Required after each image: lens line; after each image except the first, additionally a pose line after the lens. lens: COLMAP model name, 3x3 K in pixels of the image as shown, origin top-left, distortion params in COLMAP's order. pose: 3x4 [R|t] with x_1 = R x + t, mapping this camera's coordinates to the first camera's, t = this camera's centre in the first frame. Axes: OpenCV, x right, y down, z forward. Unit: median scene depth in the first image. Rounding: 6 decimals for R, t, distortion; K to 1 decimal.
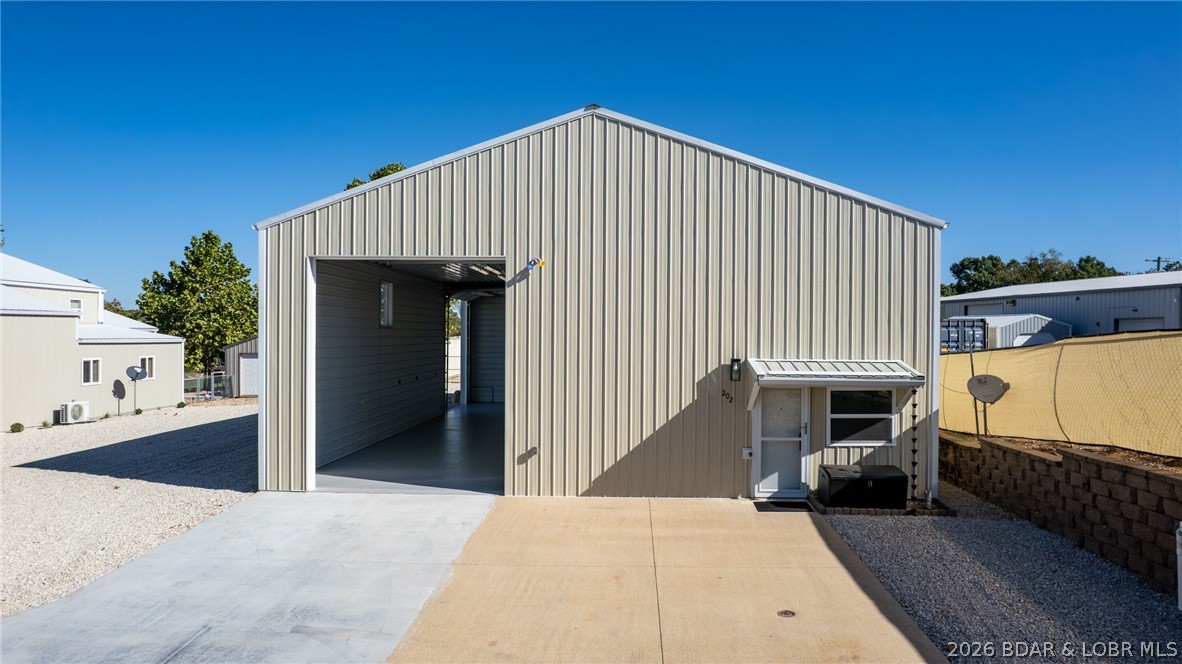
lens RADIAL K [[754.2, 0, 597.9], [0, 754.2, 333.9], [0, 0, 1]] dist [-0.074295, 0.063933]
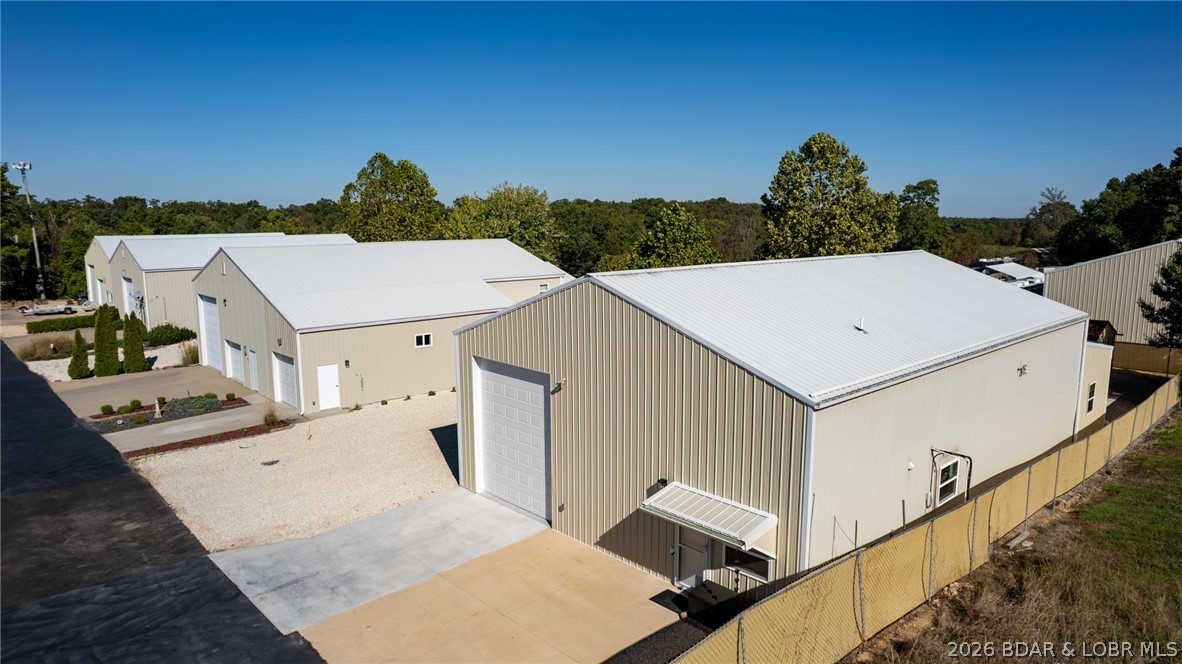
lens RADIAL K [[754.2, 0, 597.9], [0, 754.2, 333.9], [0, 0, 1]] dist [-0.074295, 0.063933]
pose [[0.711583, 0.102154, -0.695136, 0.951724], [0.004331, 0.988717, 0.149730, -0.398479], [0.702589, -0.109556, 0.703112, 0.048192]]
